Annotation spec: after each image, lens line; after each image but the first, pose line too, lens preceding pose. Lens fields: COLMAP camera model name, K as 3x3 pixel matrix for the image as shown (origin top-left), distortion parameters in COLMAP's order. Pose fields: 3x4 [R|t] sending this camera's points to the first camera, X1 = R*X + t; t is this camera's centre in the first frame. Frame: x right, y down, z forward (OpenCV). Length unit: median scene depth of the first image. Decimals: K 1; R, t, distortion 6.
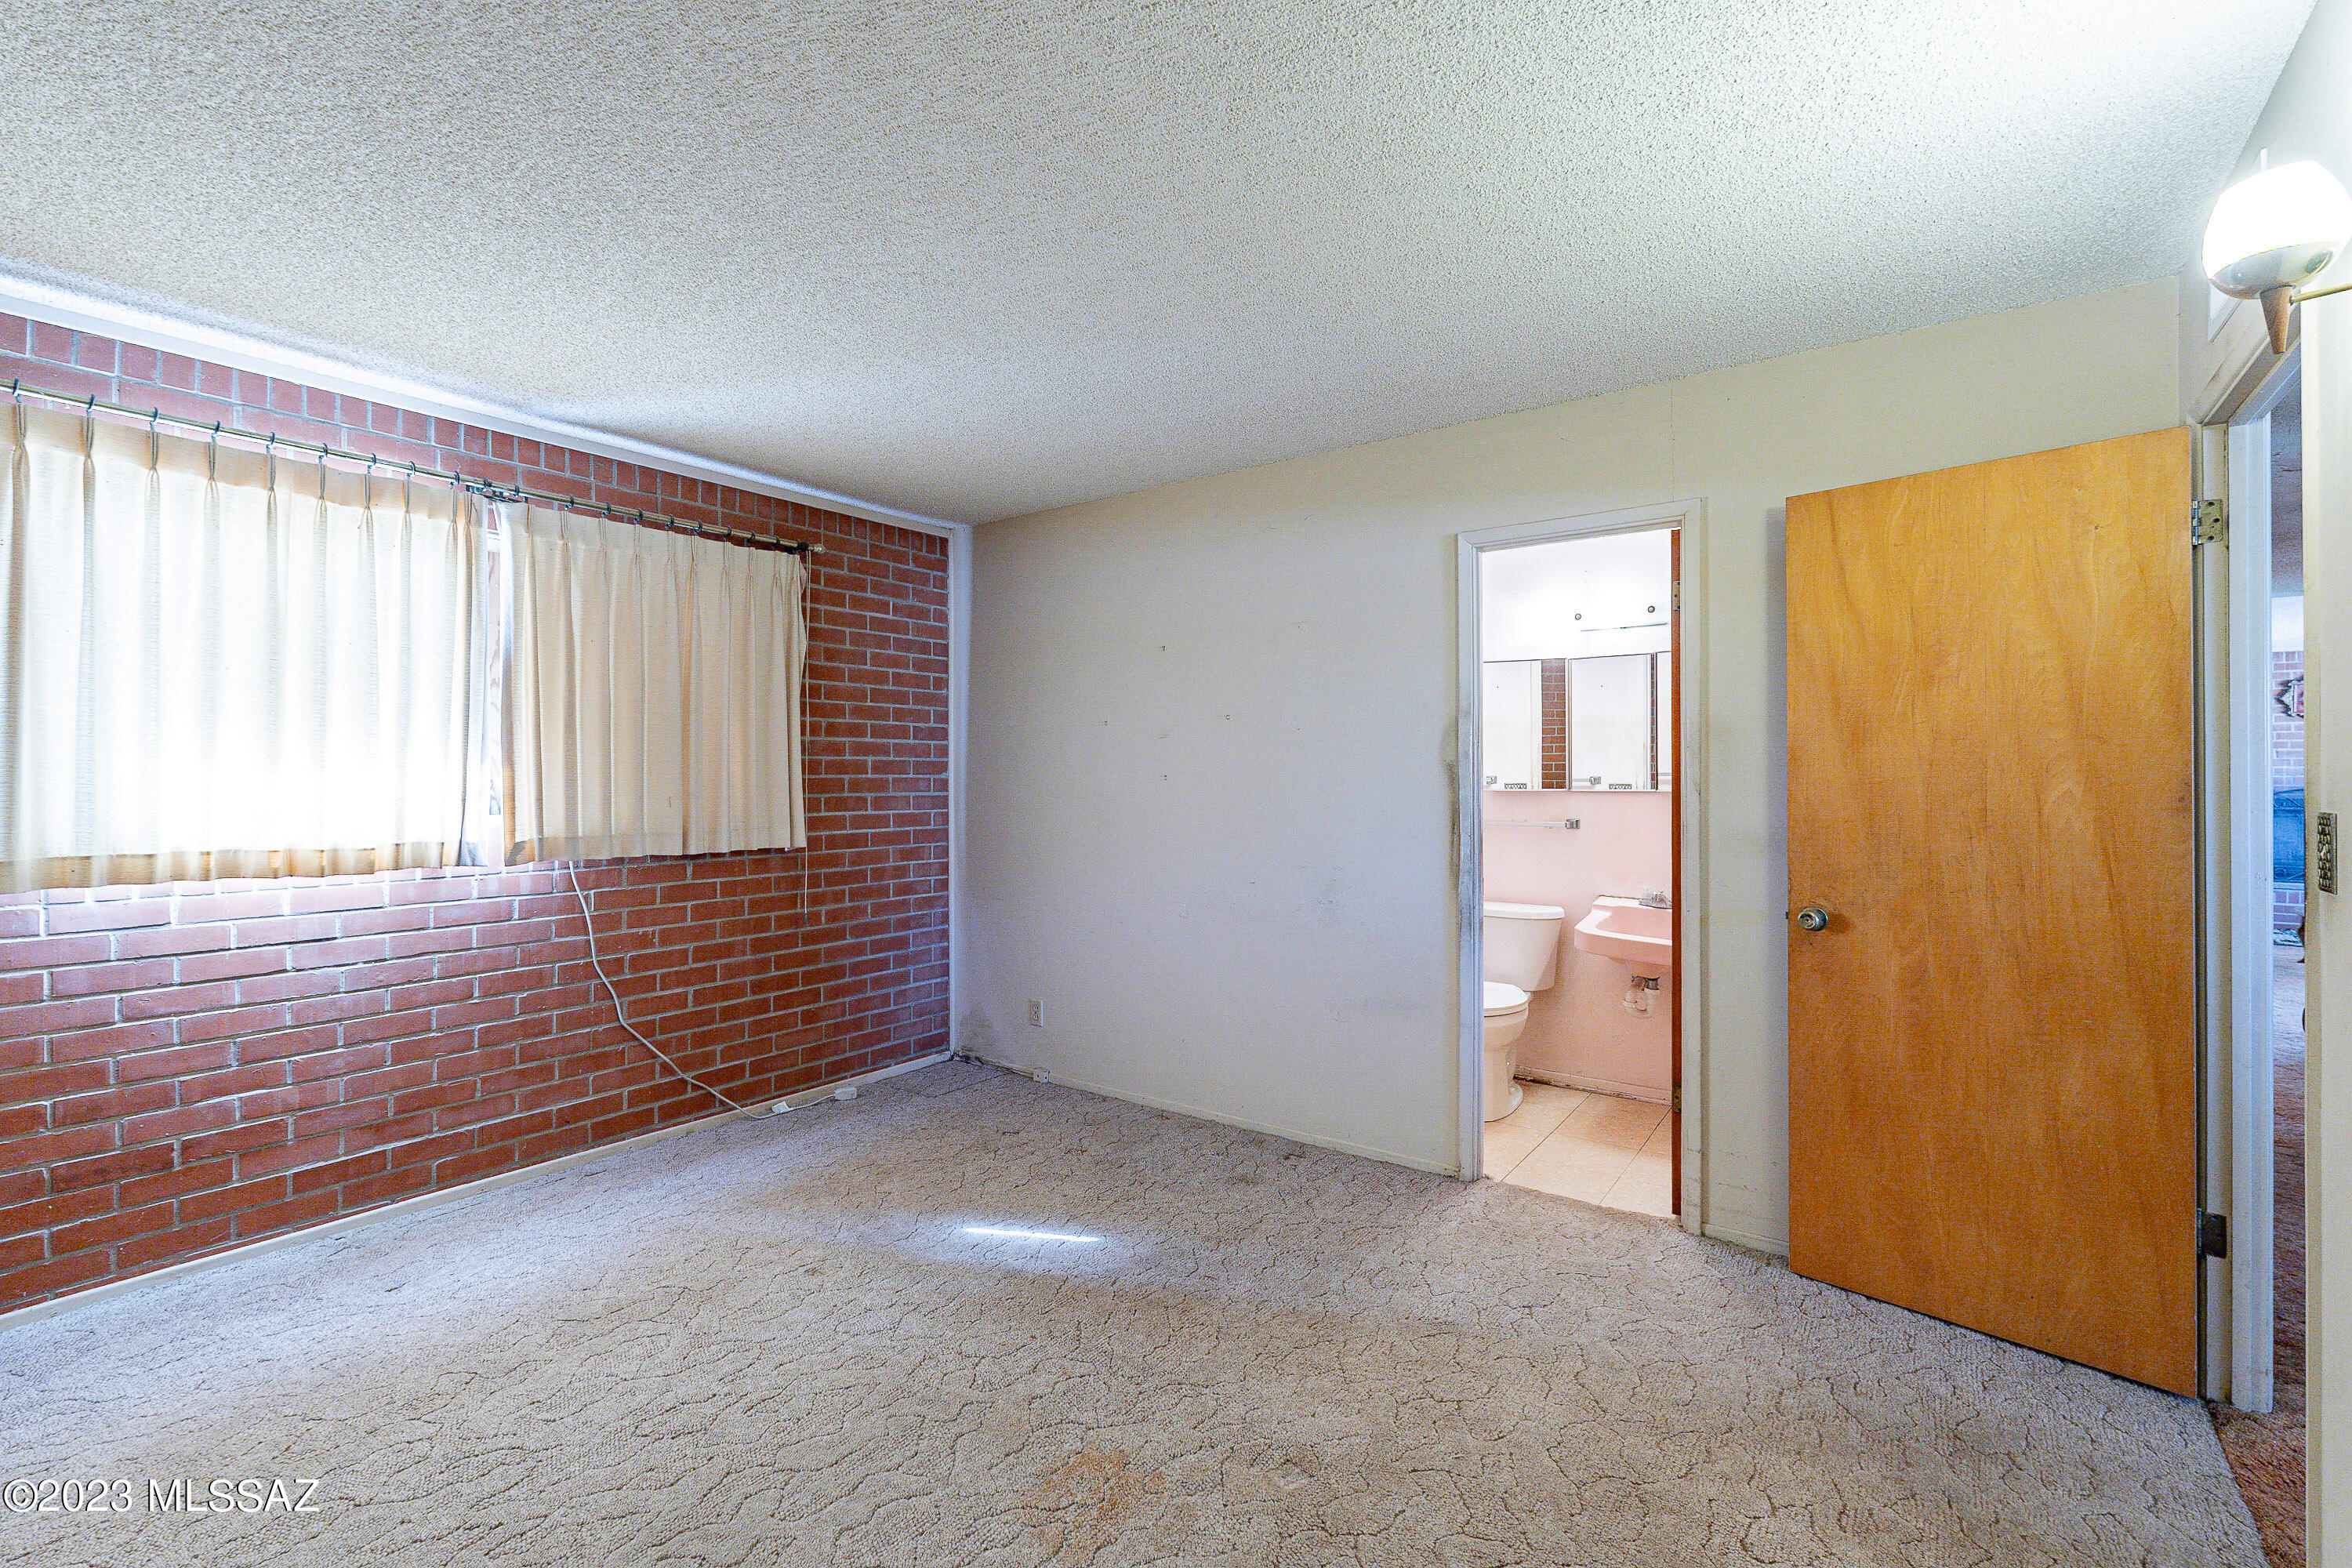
lens RADIAL K [[1034.1, 0, 1186.5], [0, 1034.1, 774.1], [0, 0, 1]] dist [-0.003199, 0.000552]
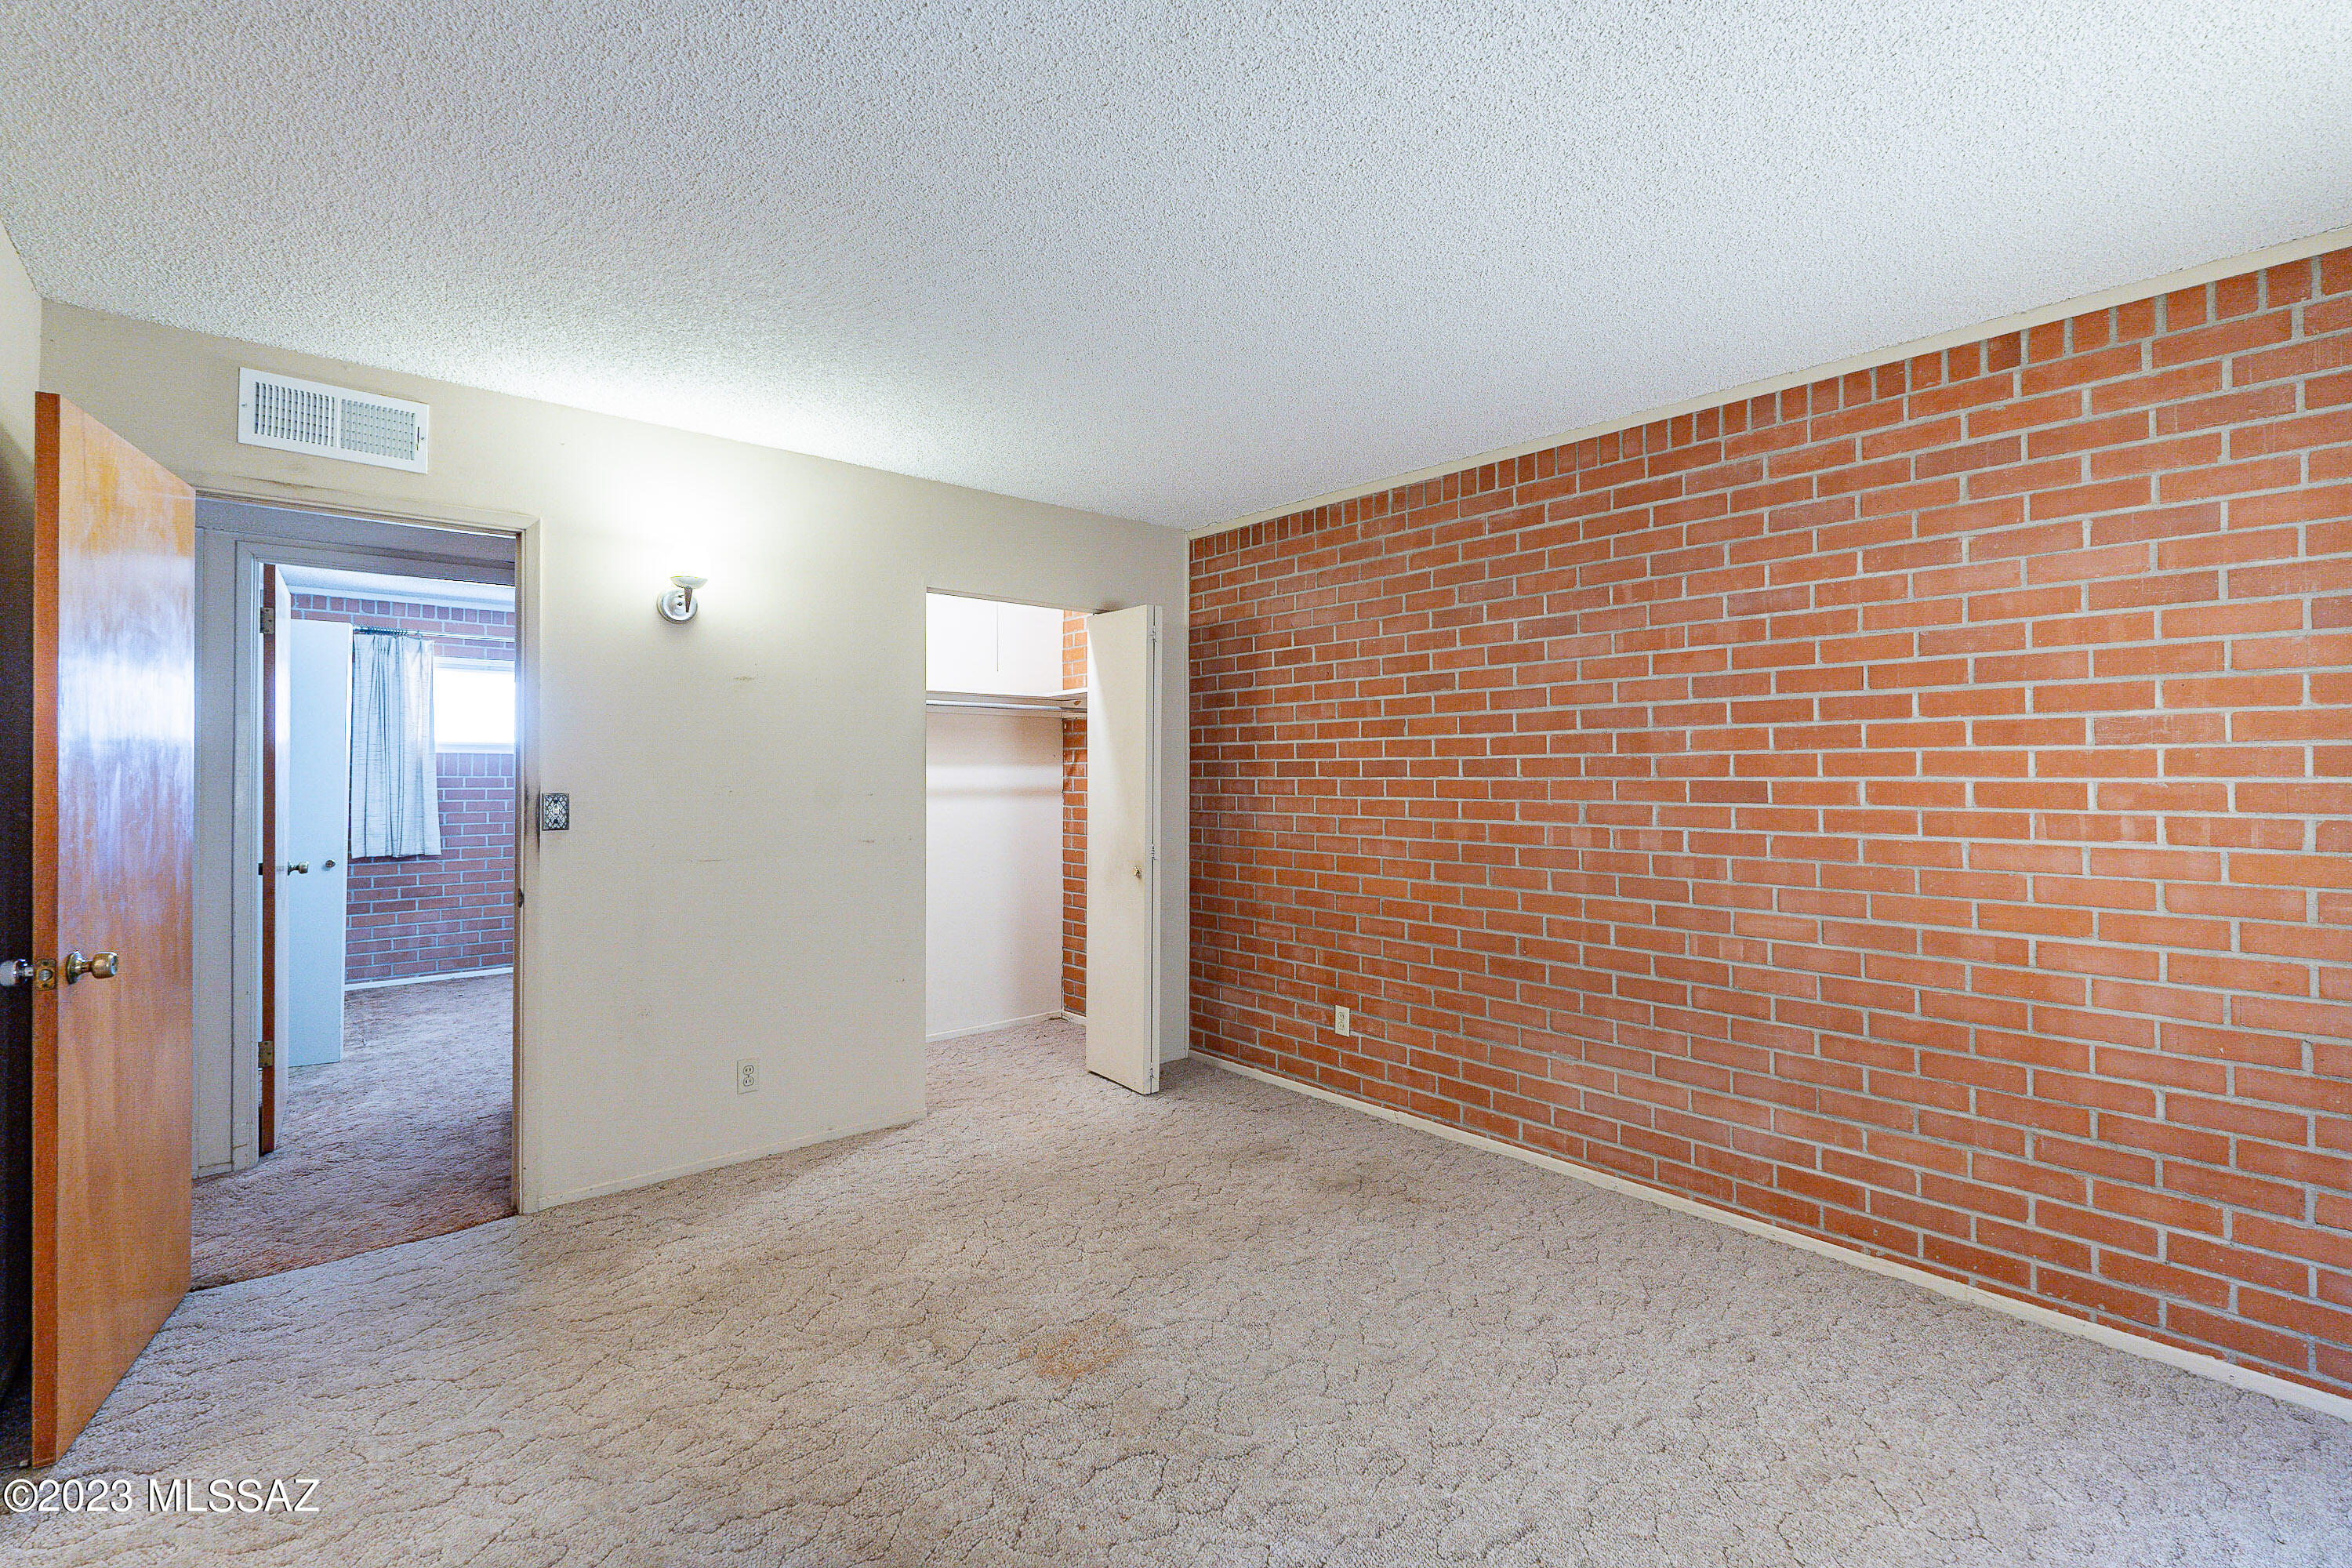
lens RADIAL K [[1034.1, 0, 1168.4], [0, 1034.1, 772.6], [0, 0, 1]] dist [-0.003199, 0.000552]
pose [[-0.973738, -0.003945, 0.227636, -0.331152], [-0.003869, 0.999992, 0.000777, -0.005653], [-0.227637, -0.000124, -0.973746, 1.503172]]
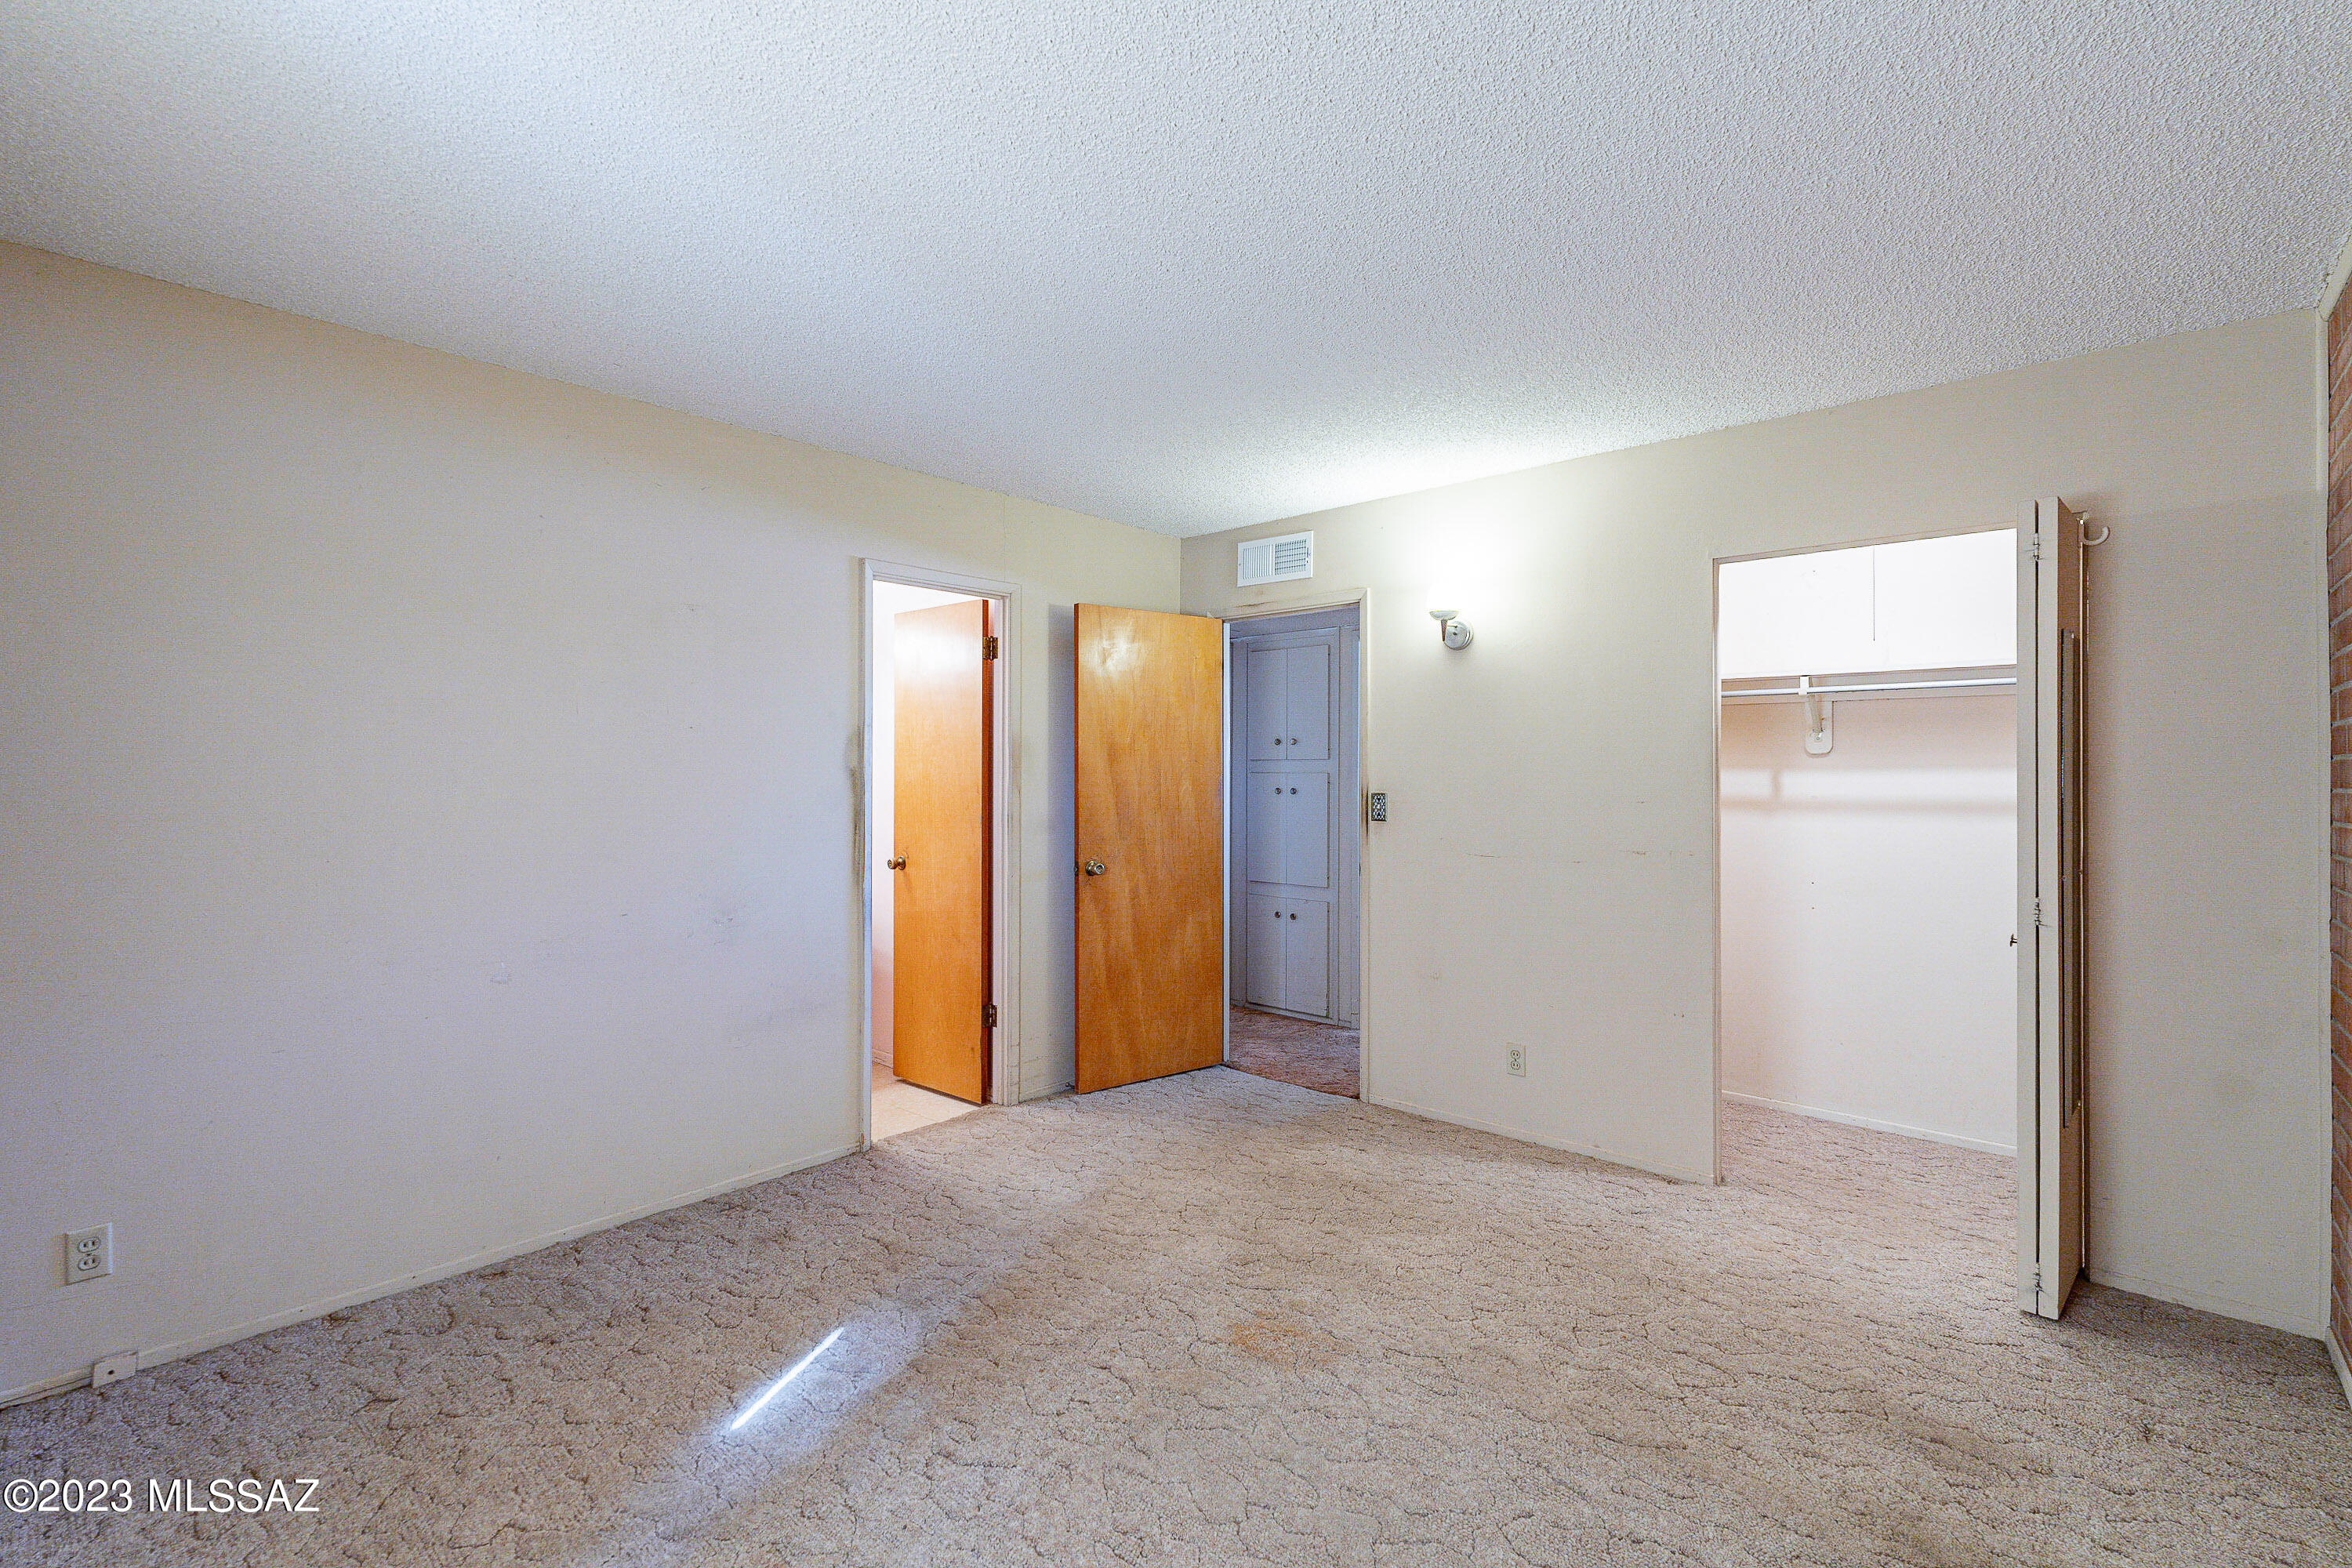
lens RADIAL K [[1034.1, 0, 1180.1], [0, 1034.1, 782.0], [0, 0, 1]] dist [-0.003199, 0.000552]
pose [[0.104186, -0.009222, 0.994515, -0.950217], [-0.001614, 0.999954, 0.009441, -0.009898], [-0.994557, -0.002589, 0.104166, 0.674569]]
